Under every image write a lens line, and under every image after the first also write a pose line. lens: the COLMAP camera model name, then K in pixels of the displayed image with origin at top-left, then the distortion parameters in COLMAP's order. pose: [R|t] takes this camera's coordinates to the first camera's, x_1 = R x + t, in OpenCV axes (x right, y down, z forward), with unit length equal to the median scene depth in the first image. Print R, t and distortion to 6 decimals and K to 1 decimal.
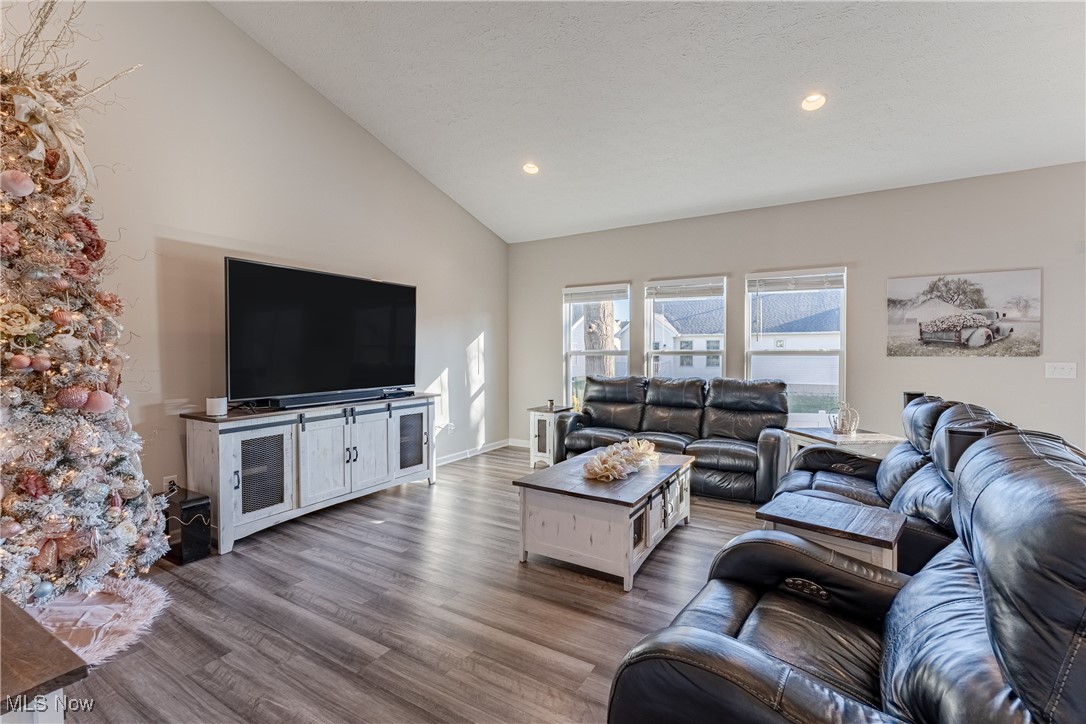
lens RADIAL K [[476.7, 0, 542.8], [0, 476.7, 356.5], [0, 0, 1]] dist [-0.000095, 0.000118]
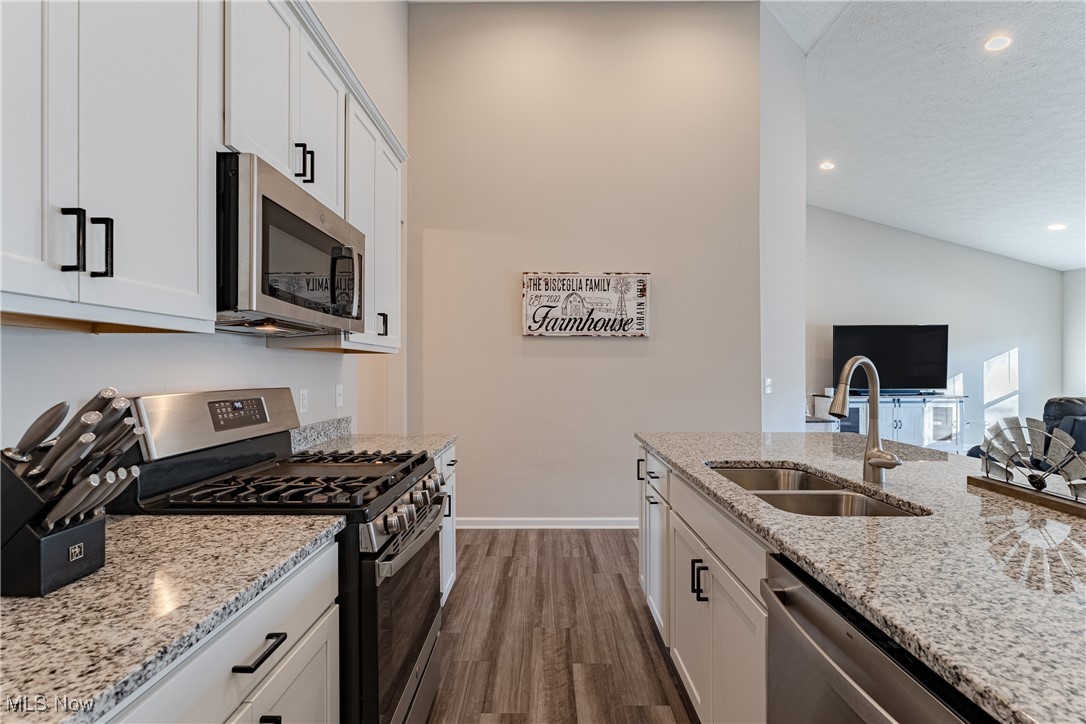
lens RADIAL K [[494.3, 0, 539.8], [0, 494.3, 370.3], [0, 0, 1]] dist [-0.001967, -0.000300]
pose [[0.511869, 0.003761, -0.859055, 0.473402], [-0.008543, 0.999963, -0.000713, 0.013005], [0.859021, 0.007704, 0.511883, -1.042699]]
